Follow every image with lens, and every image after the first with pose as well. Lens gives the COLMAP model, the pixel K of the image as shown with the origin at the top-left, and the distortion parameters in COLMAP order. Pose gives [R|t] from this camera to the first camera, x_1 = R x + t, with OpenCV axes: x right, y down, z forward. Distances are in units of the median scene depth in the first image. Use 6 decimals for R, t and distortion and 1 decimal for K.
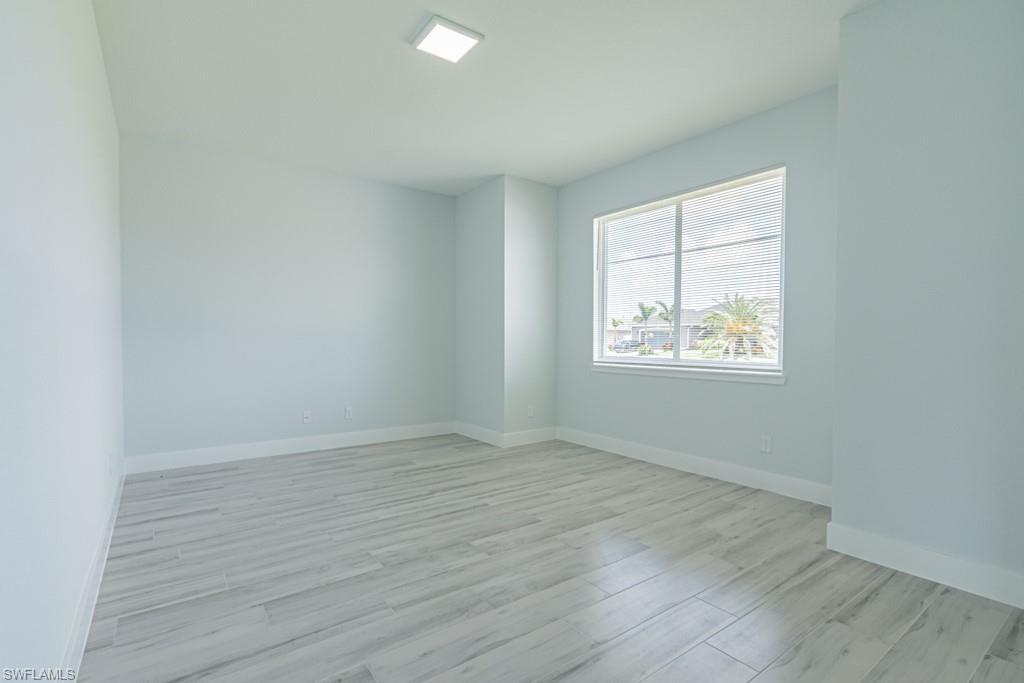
lens RADIAL K [[474.0, 0, 503.2], [0, 474.0, 351.2], [0, 0, 1]] dist [0.006921, -0.002992]
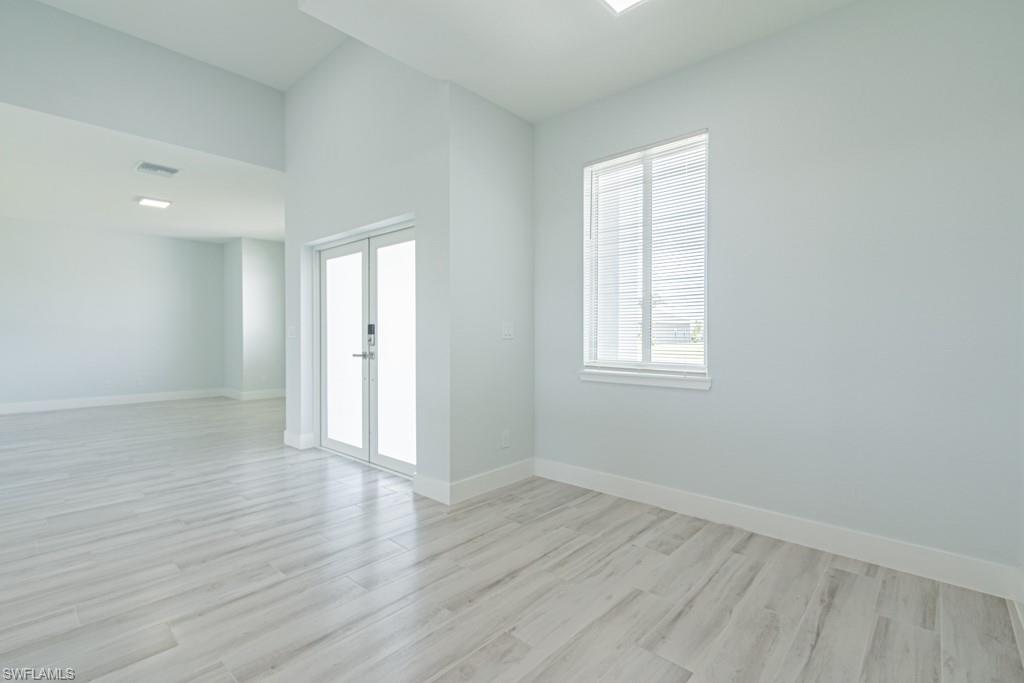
lens RADIAL K [[474.0, 0, 505.1], [0, 474.0, 332.6], [0, 0, 1]] dist [0.006921, -0.002992]
pose [[0.981050, -0.002162, 0.193742, 0.763236], [0.007716, 0.999580, -0.027920, 0.025909], [-0.193601, 0.028886, 0.980655, -1.074525]]
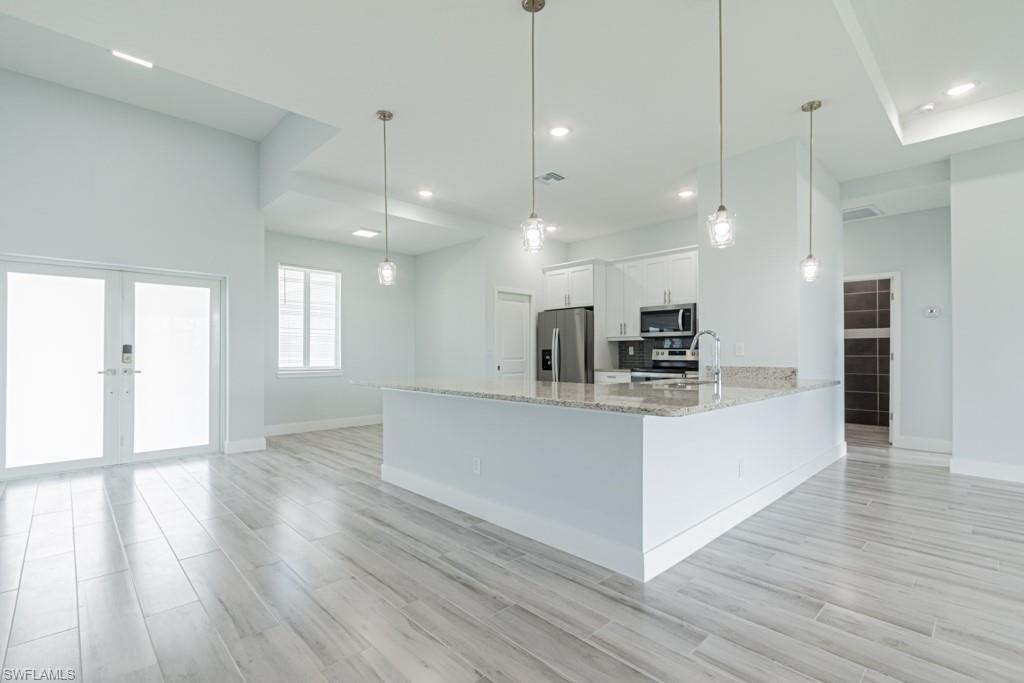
lens RADIAL K [[474.0, 0, 507.2], [0, 474.0, 351.7], [0, 0, 1]] dist [0.006921, -0.002992]
pose [[-0.124715, 0.002638, 0.992189, -0.752621], [0.027773, 0.999614, 0.000833, 0.018979], [-0.991804, 0.027660, -0.124740, -0.809217]]
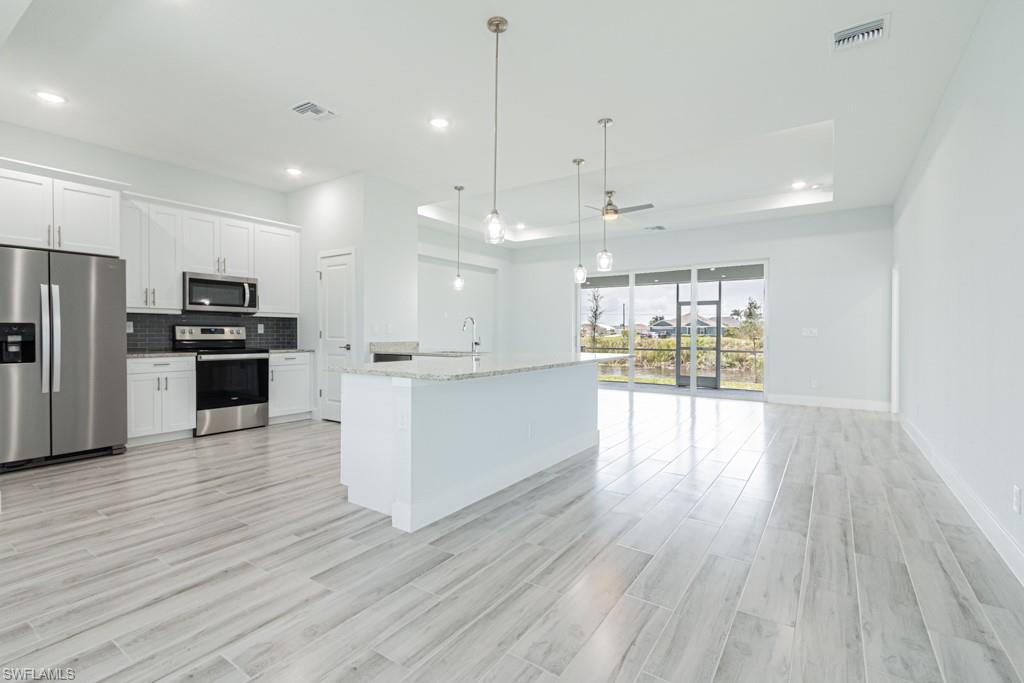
lens RADIAL K [[474.0, 0, 504.6], [0, 474.0, 335.2], [0, 0, 1]] dist [0.006921, -0.002992]
pose [[-0.944223, -0.000608, -0.329305, 0.506956], [-0.011523, 0.999447, 0.031196, -0.001469], [0.329104, 0.033251, -0.943708, 0.058974]]
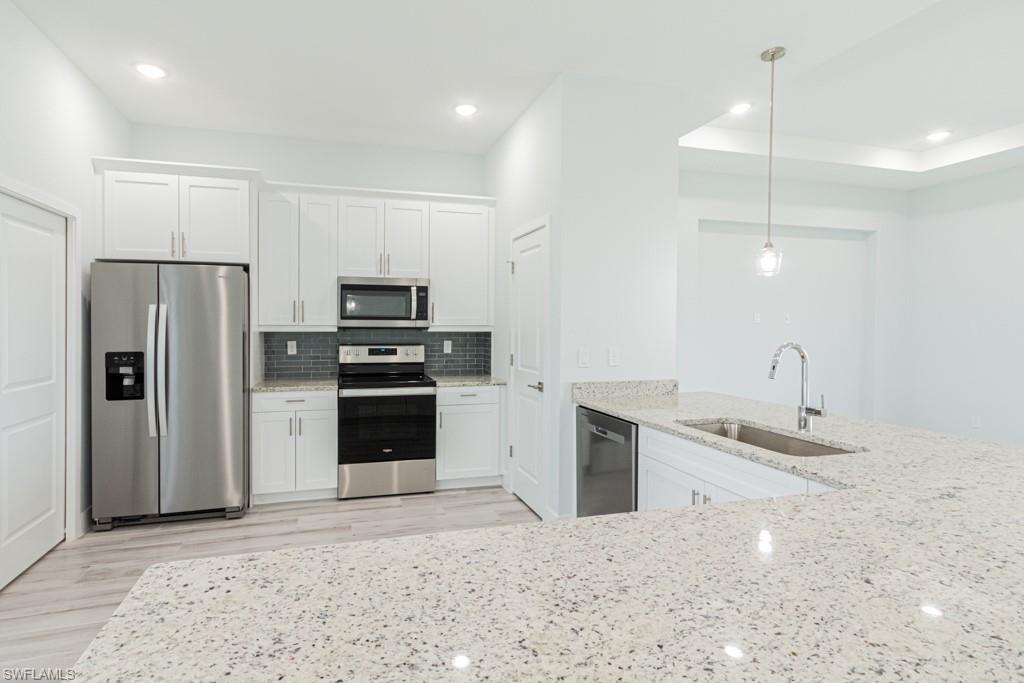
lens RADIAL K [[474.0, 0, 457.1], [0, 474.0, 328.4], [0, 0, 1]] dist [0.006921, -0.002992]
pose [[-0.928138, -0.007106, 0.372169, 0.295999], [0.005946, 0.999407, 0.033911, -0.049903], [-0.372189, 0.033688, -0.927545, -0.658800]]
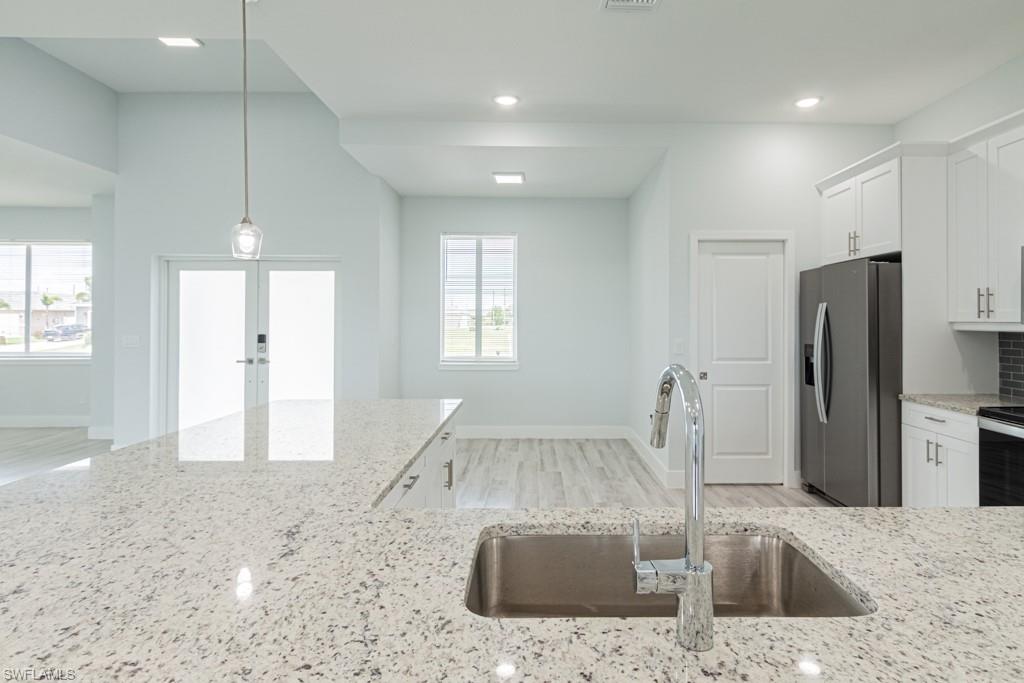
lens RADIAL K [[544.0, 0, 529.4], [0, 544.0, 318.5], [0, 0, 1]] dist [0.008334, -0.004438]
pose [[0.586048, 0.004099, 0.810266, -0.103440], [0.019637, 0.999622, -0.019260, -0.027700], [-0.810039, 0.027199, 0.585745, -1.400695]]
